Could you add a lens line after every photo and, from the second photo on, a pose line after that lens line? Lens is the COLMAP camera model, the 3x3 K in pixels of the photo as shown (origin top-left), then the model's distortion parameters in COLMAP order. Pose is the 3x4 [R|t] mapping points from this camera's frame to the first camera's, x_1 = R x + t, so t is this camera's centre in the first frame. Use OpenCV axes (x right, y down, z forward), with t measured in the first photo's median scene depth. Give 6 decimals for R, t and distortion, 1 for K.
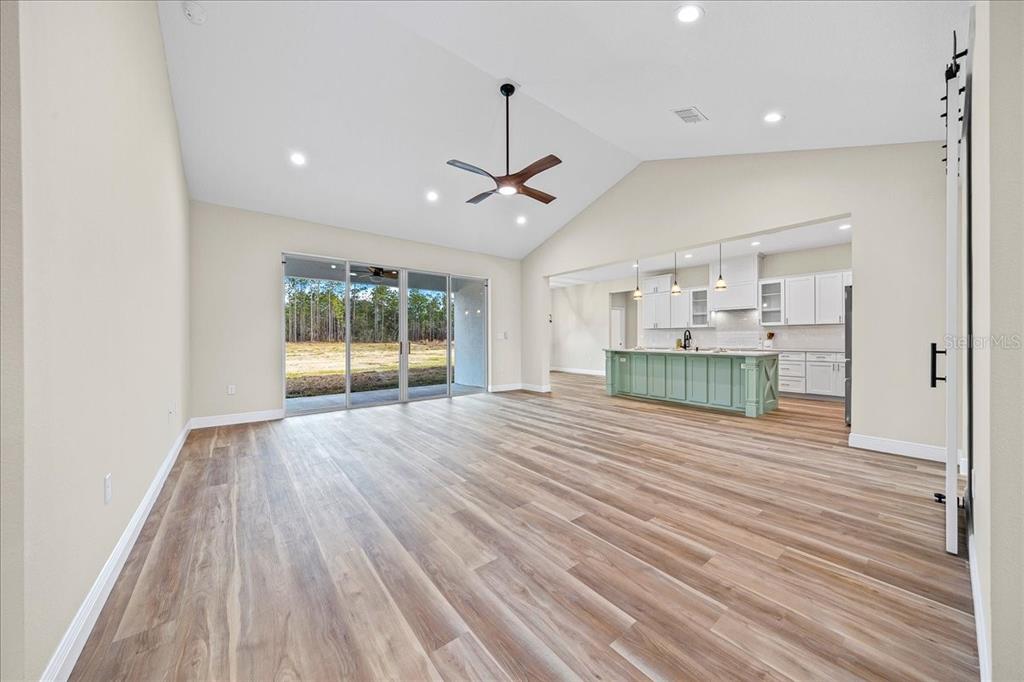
lens RADIAL K [[348.5, 0, 510.6], [0, 348.5, 338.0], [0, 0, 1]] dist [0.001026, -0.000030]
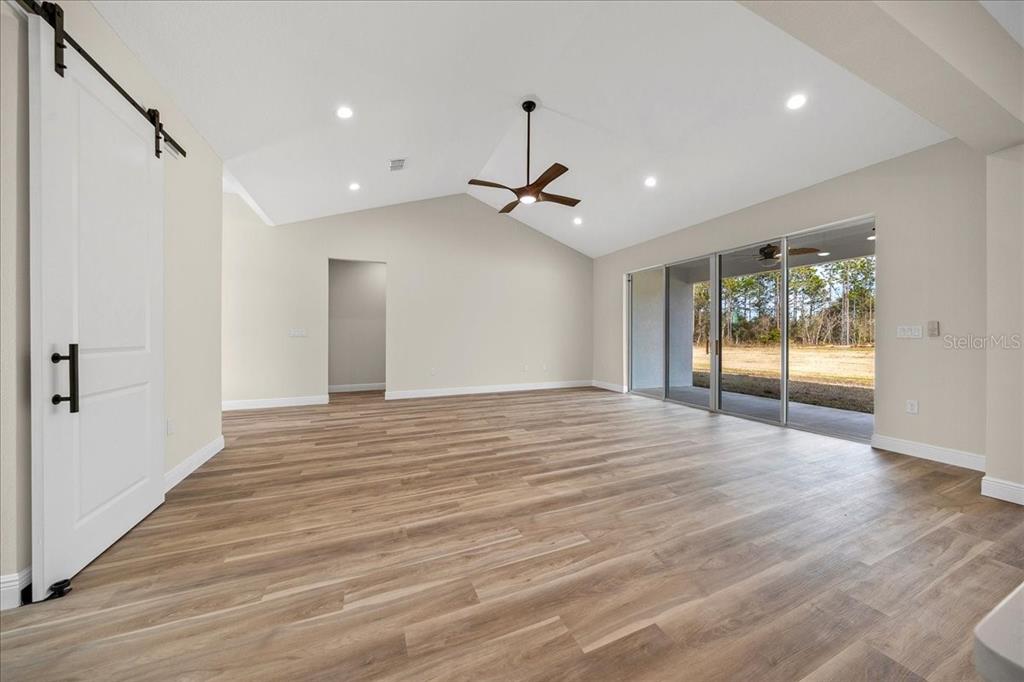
lens RADIAL K [[337.8, 0, 514.4], [0, 337.8, 333.3], [0, 0, 1]] dist [-0.001383, -0.000229]
pose [[-0.258413, -0.005643, -0.966018, 1.077206], [-0.001258, 0.999984, -0.005504, -0.000200], [0.966034, -0.000207, -0.258416, 1.304850]]
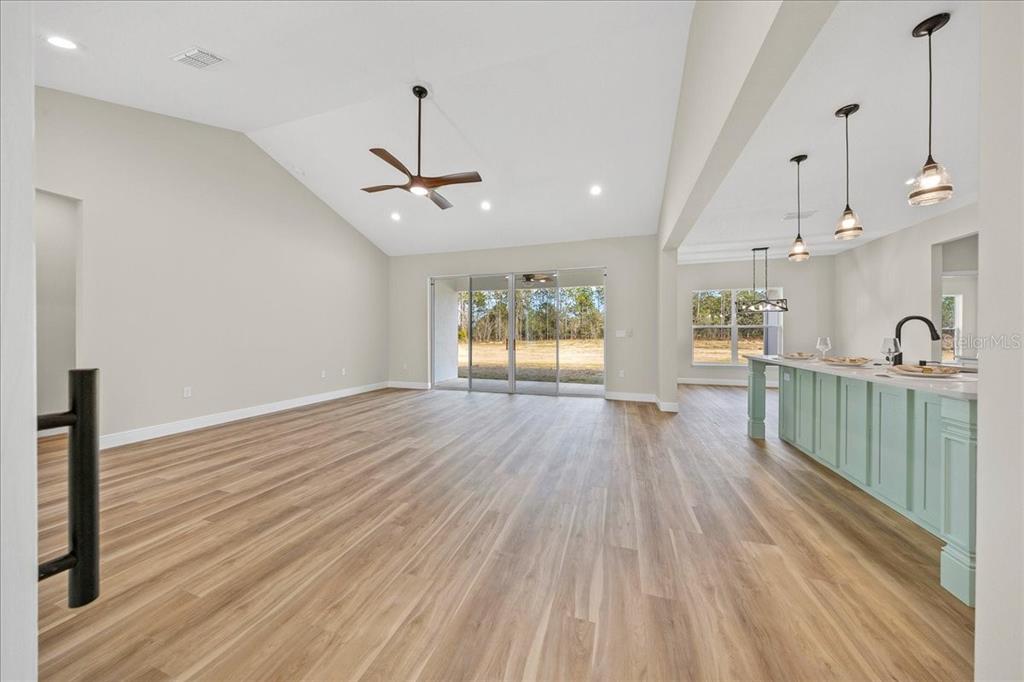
lens RADIAL K [[330.0, 0, 512.2], [0, 330.0, 336.0], [0, 0, 1]] dist [-0.006165, -0.000001]
pose [[0.554897, 0.002631, -0.831915, 1.000413], [-0.001153, 0.999996, 0.002394, -0.001319], [0.831918, -0.000369, 0.554898, 0.734440]]
